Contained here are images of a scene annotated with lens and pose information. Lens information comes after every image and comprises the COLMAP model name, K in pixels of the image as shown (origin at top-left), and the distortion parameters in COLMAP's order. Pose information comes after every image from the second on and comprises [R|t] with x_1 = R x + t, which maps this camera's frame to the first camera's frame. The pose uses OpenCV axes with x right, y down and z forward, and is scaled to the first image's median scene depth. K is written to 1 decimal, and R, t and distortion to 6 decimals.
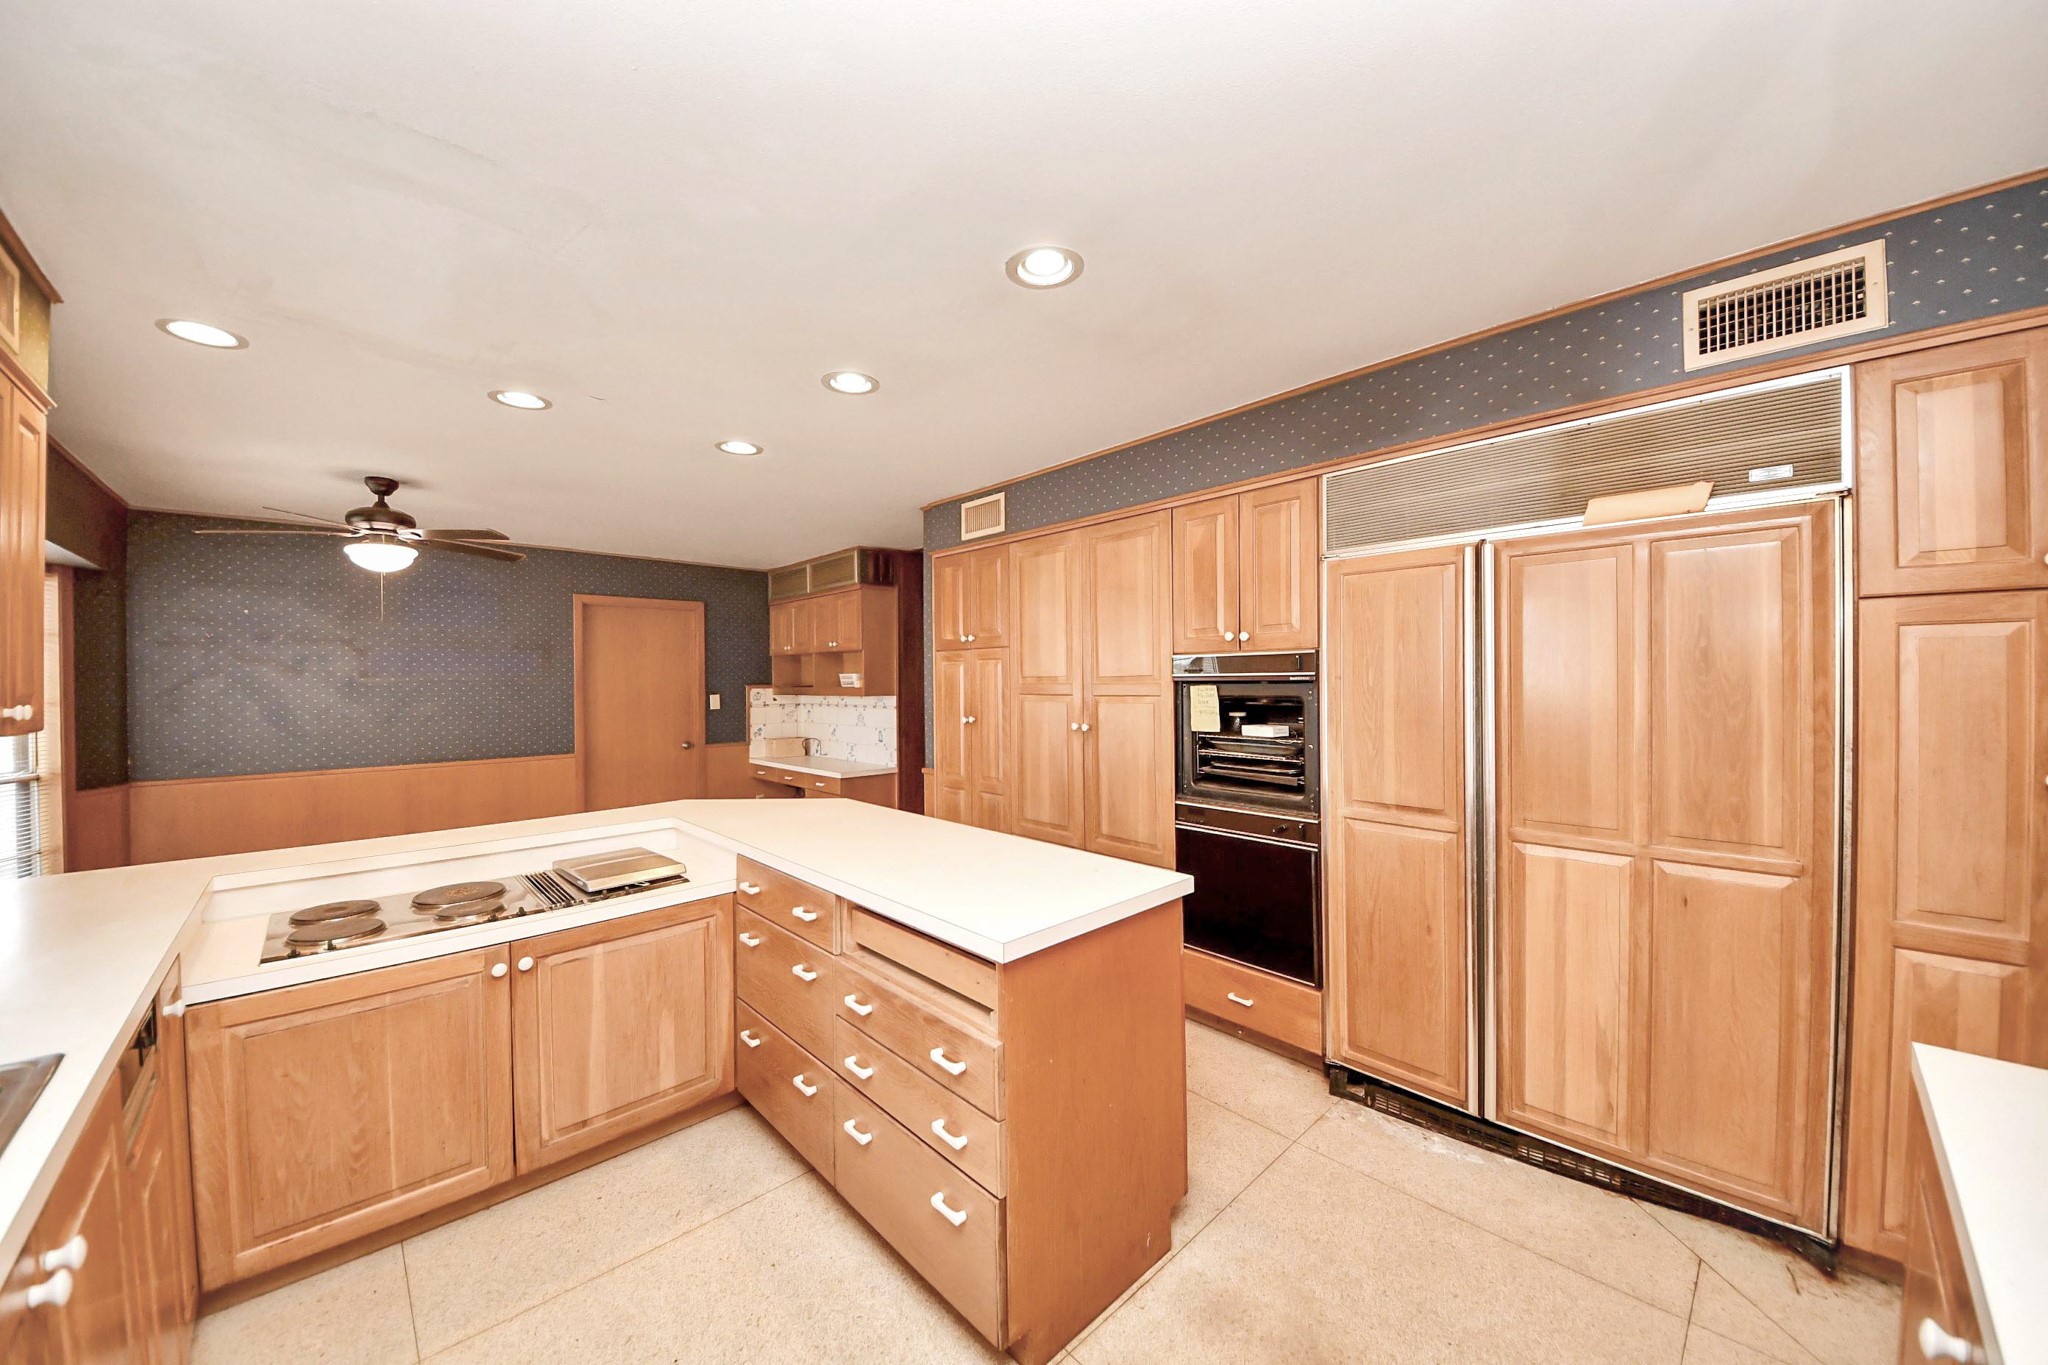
lens RADIAL K [[694.1, 0, 1042.1], [0, 694.1, 681.7], [0, 0, 1]] dist [-0.030158, -0.000023]
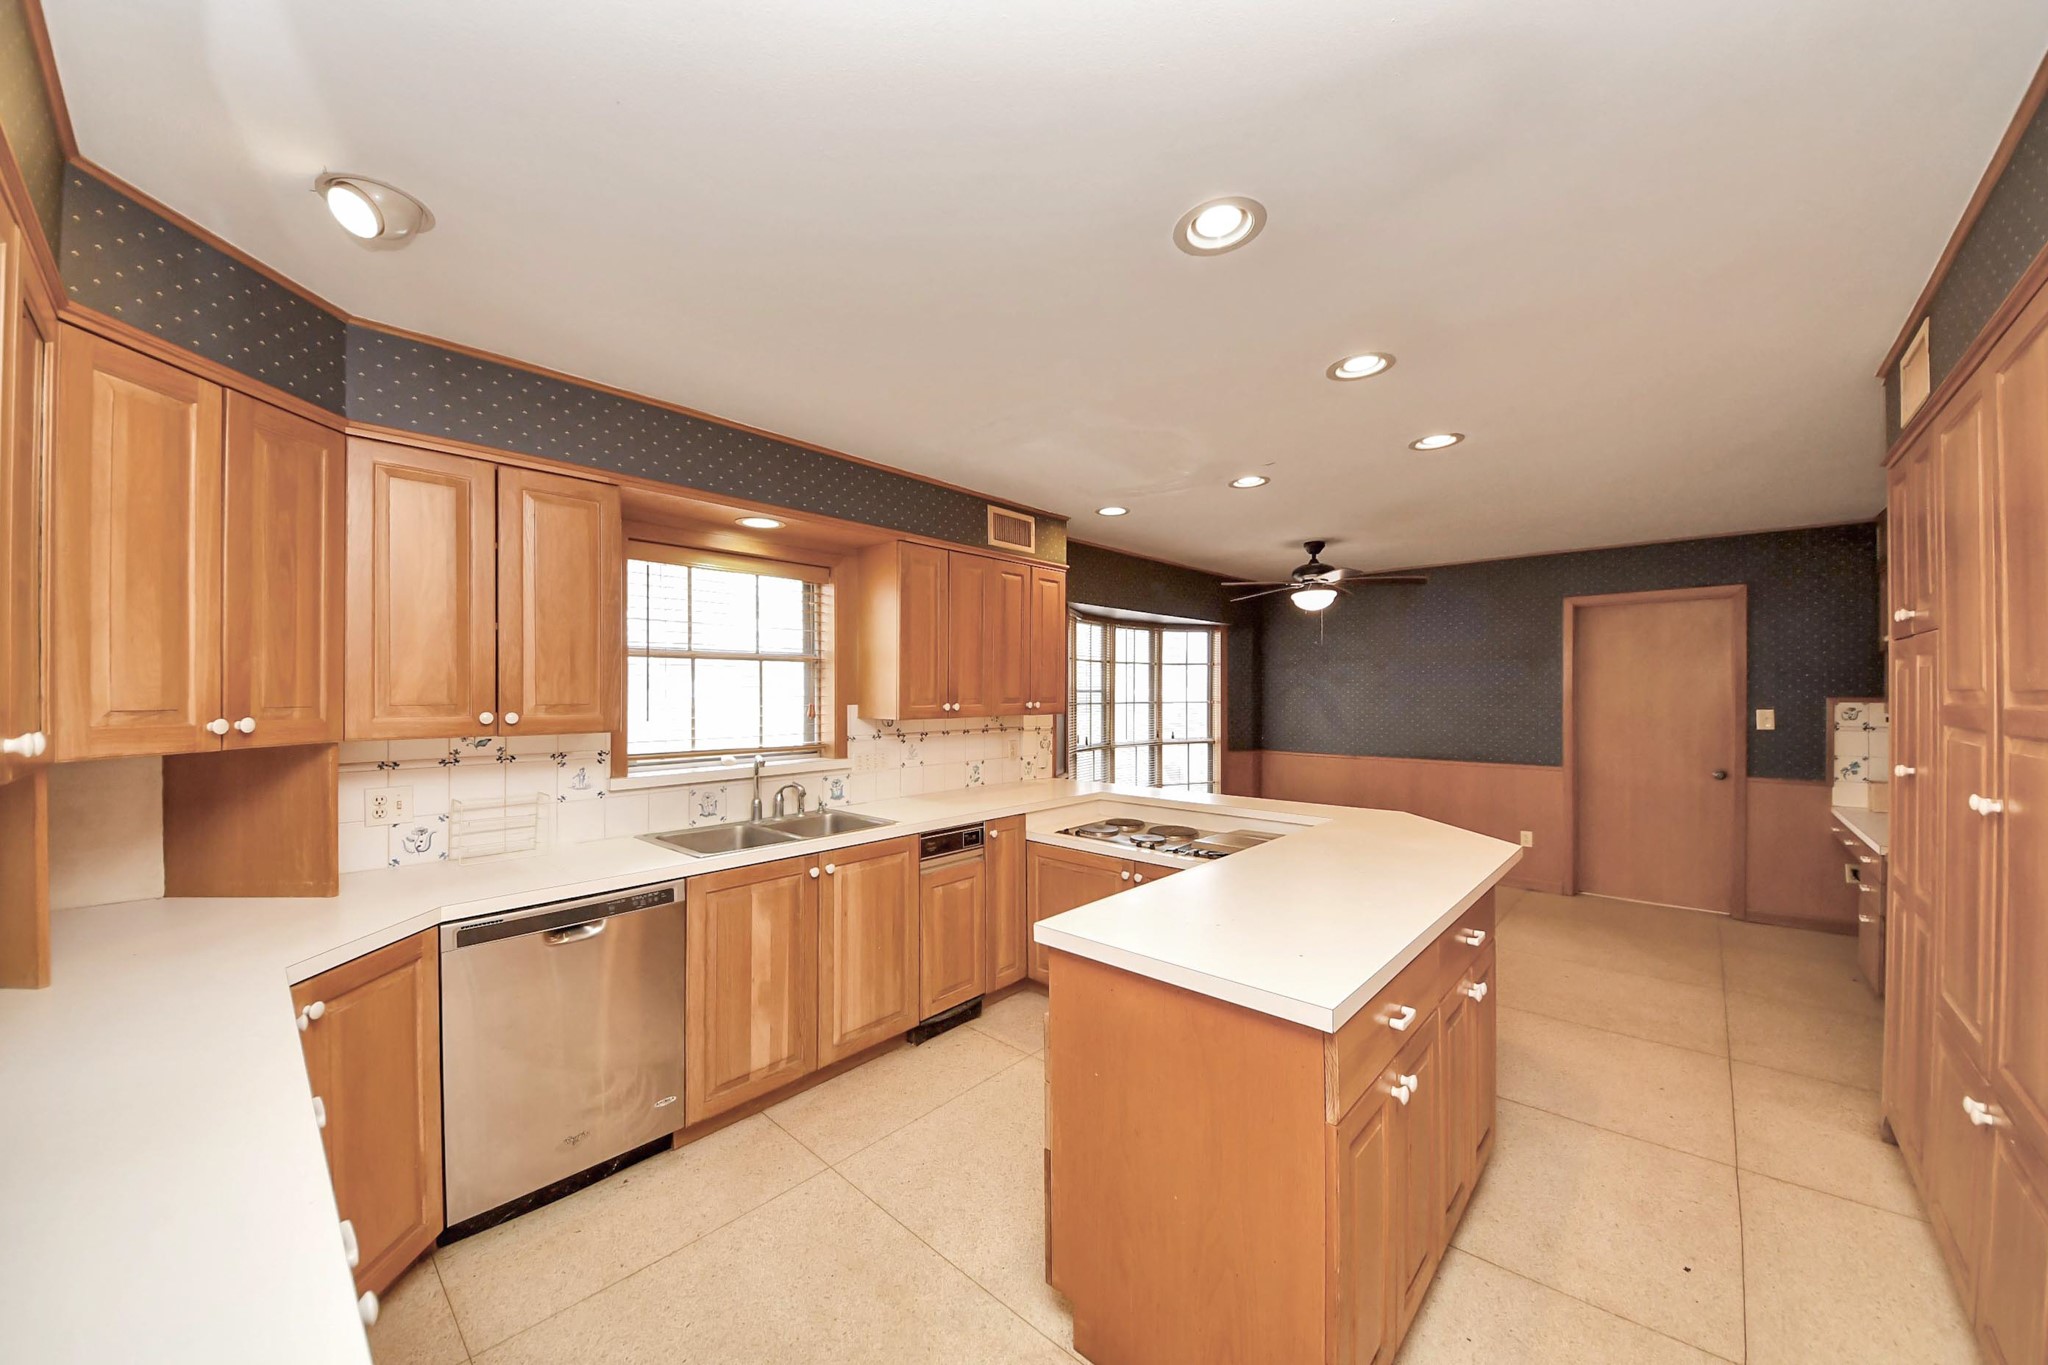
lens RADIAL K [[742.4, 0, 1053.4], [0, 742.4, 690.6], [0, 0, 1]] dist [-0.001879, -0.000226]
pose [[0.022544, 0.002445, -0.999743, 0.339739], [-0.002309, 0.999994, 0.002394, -0.000969], [0.999743, 0.002255, 0.022550, 0.285602]]
